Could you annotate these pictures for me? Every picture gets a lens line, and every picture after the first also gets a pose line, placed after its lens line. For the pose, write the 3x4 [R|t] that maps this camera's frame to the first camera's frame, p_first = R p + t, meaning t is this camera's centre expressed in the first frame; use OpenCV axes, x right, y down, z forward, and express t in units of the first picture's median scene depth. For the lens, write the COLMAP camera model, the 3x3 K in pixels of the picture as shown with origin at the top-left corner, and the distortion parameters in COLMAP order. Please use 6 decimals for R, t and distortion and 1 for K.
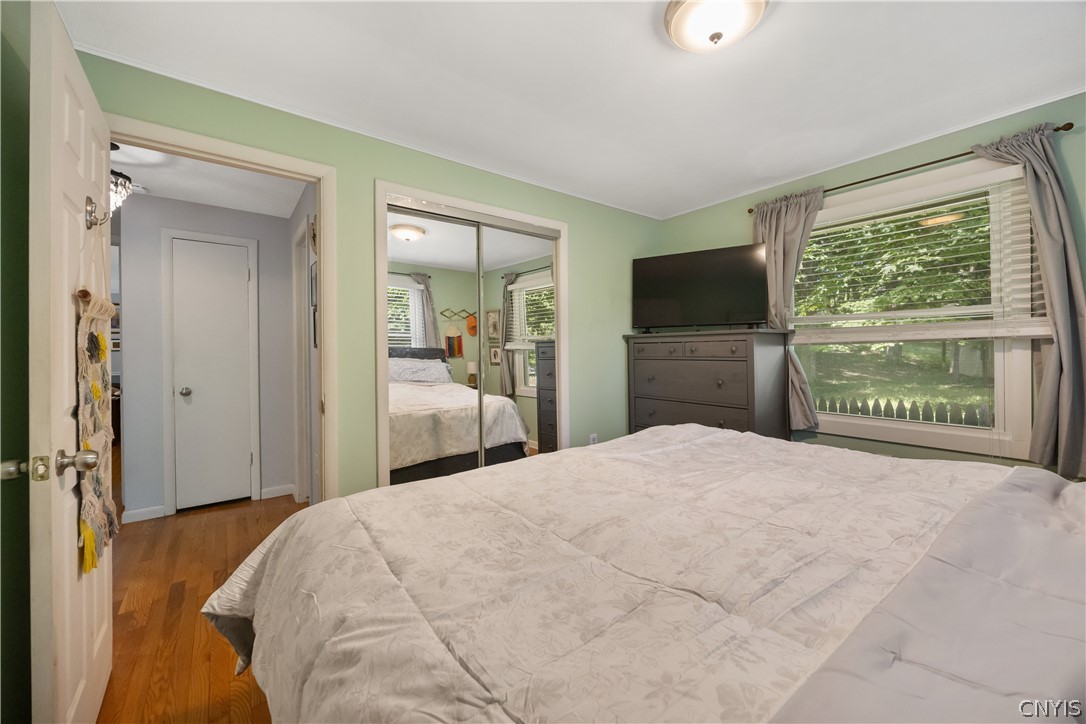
lens RADIAL K [[424.1, 0, 547.1], [0, 424.1, 329.7], [0, 0, 1]] dist [-0.000725, -0.000167]
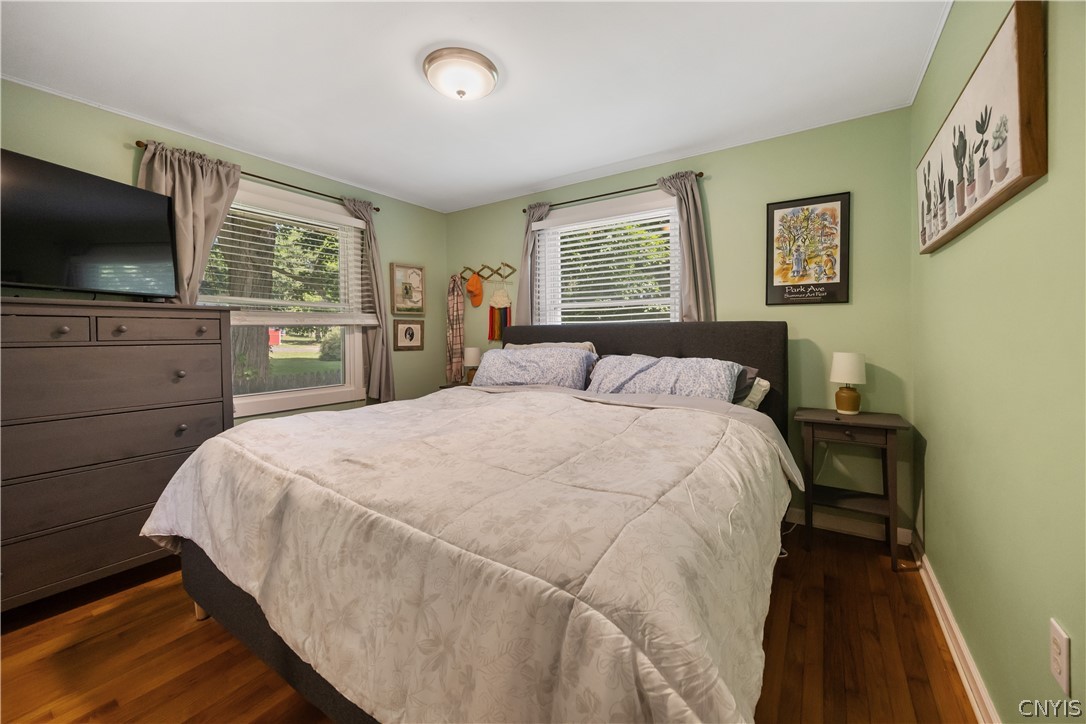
lens RADIAL K [[424.1, 0, 547.1], [0, 424.1, 329.7], [0, 0, 1]] dist [-0.000725, -0.000167]
pose [[-0.312271, 0.013647, 0.949895, -0.719529], [-0.047977, 0.998394, -0.030115, 0.053300], [-0.948781, -0.054977, -0.311115, 0.856191]]
